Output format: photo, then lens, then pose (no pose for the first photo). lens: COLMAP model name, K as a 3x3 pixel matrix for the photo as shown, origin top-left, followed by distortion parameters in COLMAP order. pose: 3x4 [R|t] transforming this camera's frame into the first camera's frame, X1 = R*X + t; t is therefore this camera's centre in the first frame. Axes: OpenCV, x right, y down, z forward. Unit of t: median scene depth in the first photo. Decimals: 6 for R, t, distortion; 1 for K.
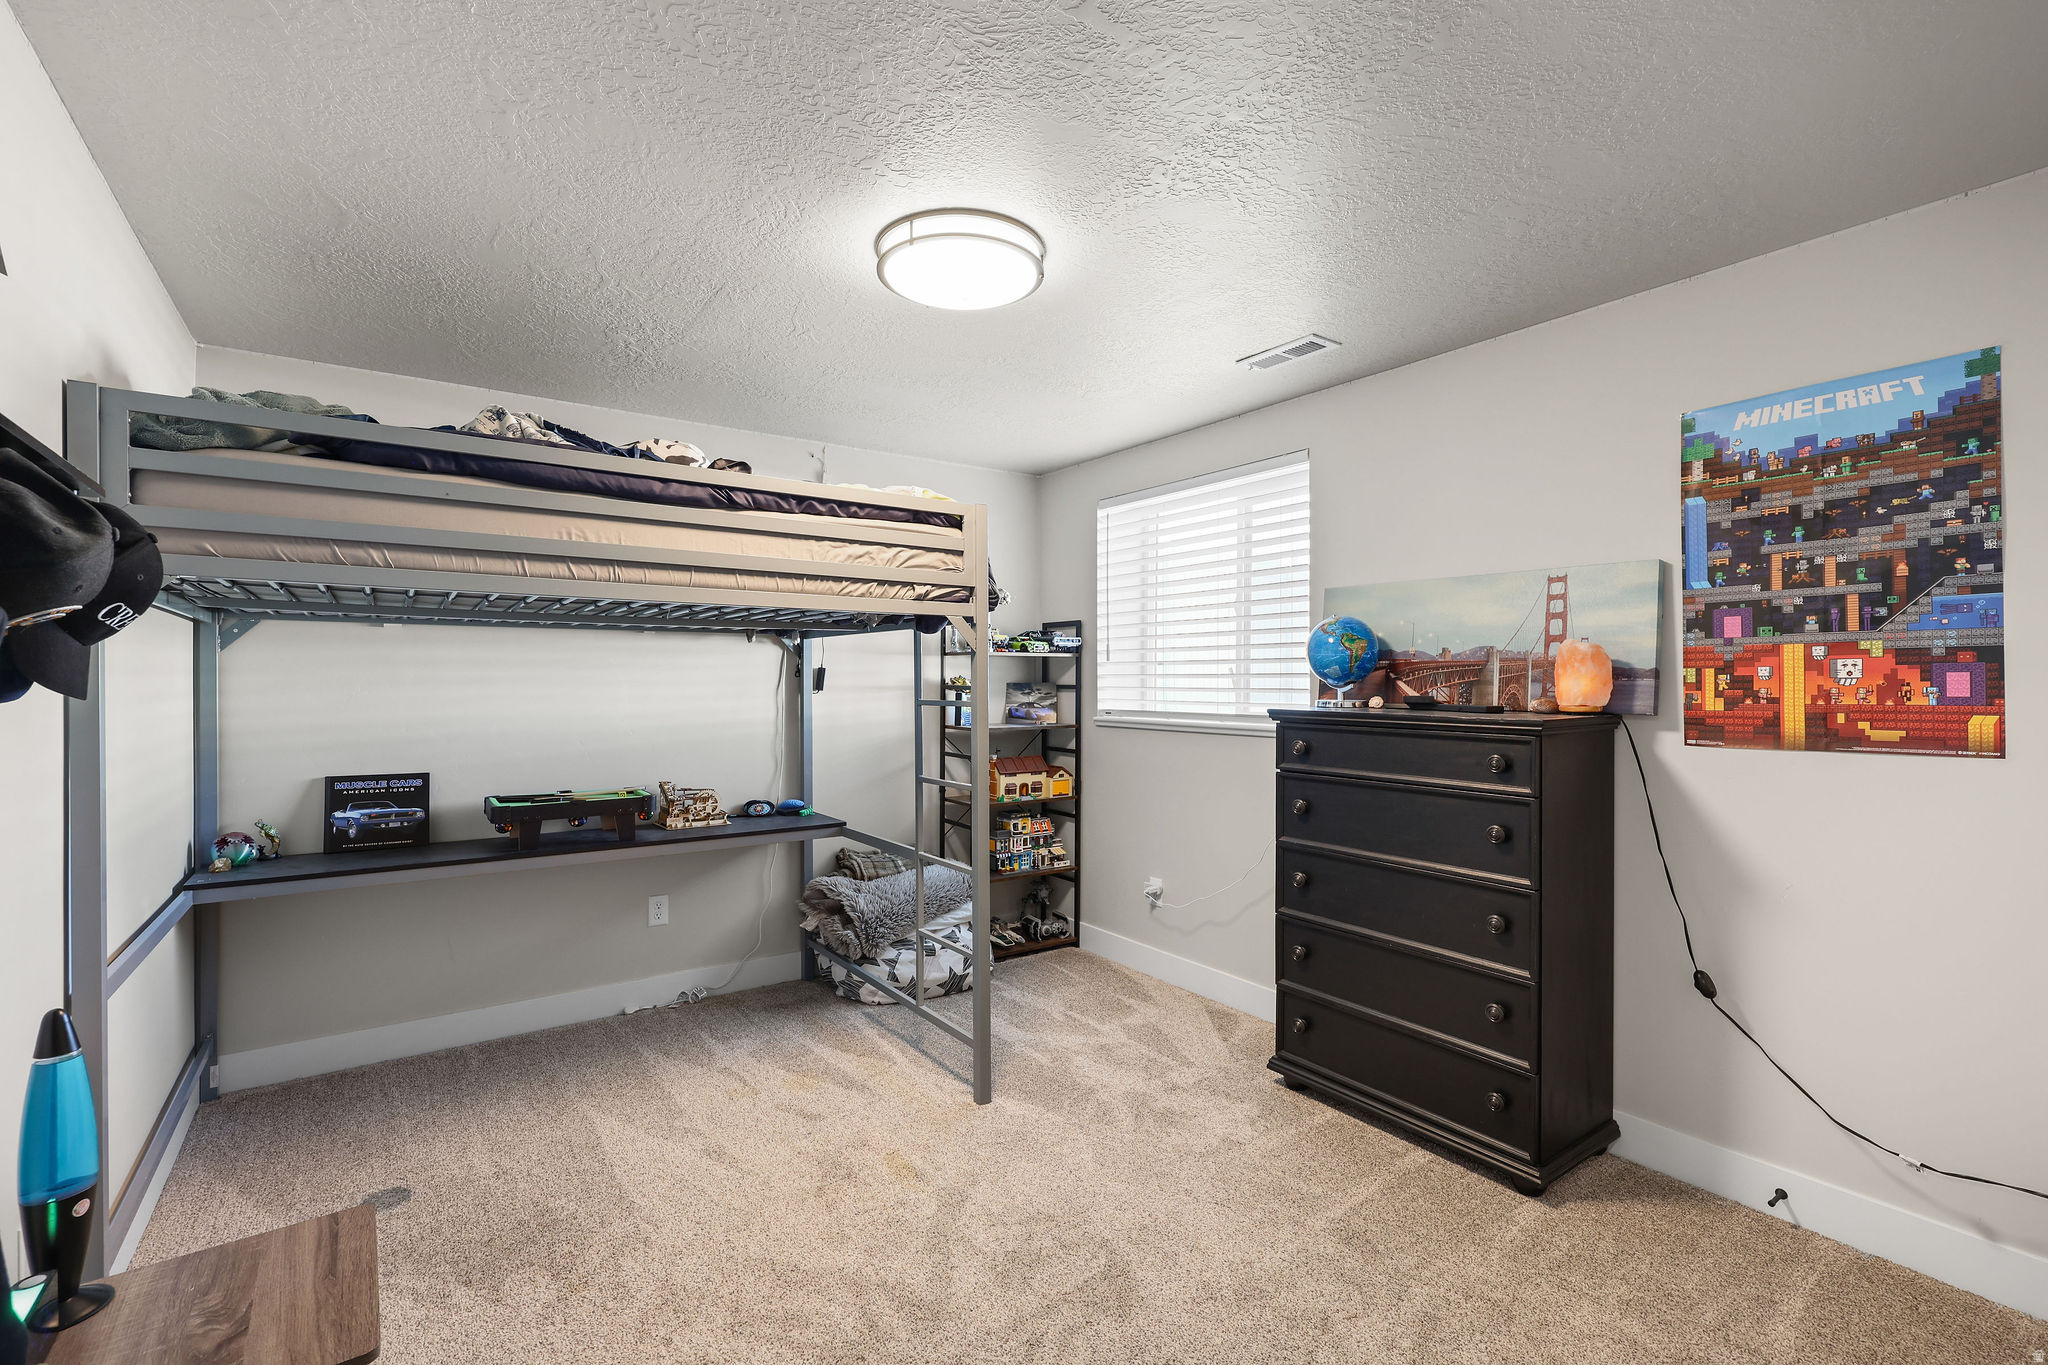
lens RADIAL K [[942.7, 0, 1023.8], [0, 942.7, 690.2], [0, 0, 1]] dist [0.004233, -0.001757]
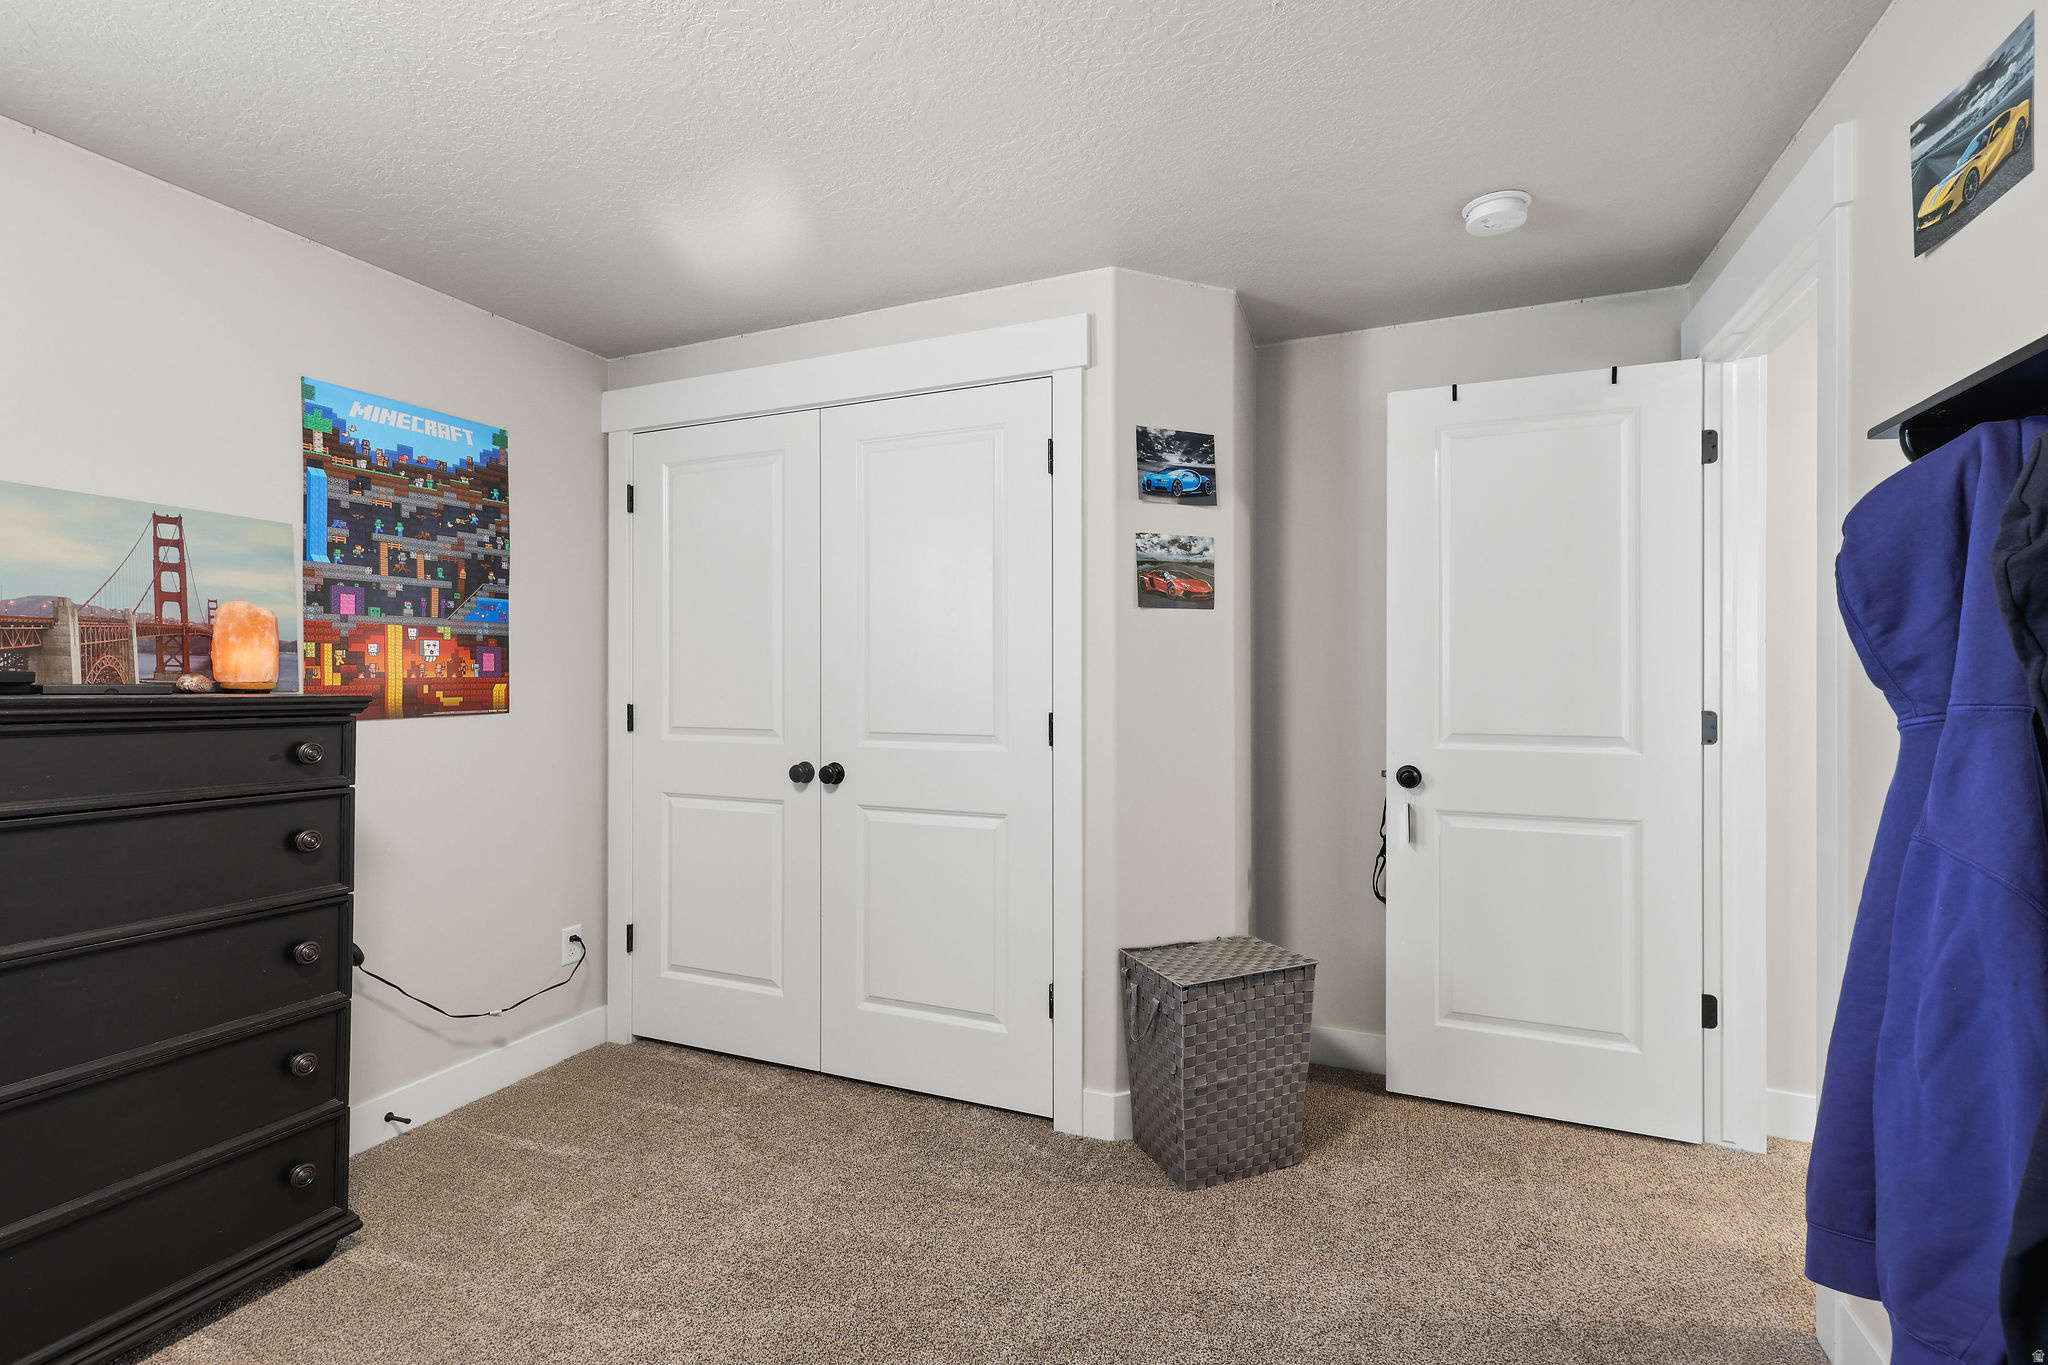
lens RADIAL K [[942.7, 0, 1020.1], [0, 942.7, 674.7], [0, 0, 1]] dist [0.004233, -0.001757]
pose [[-0.550077, 0.000938, 0.835113, -0.551101], [0.003518, 0.999993, 0.001194, 0.012298], [-0.835106, 0.003595, -0.550077, 1.008467]]
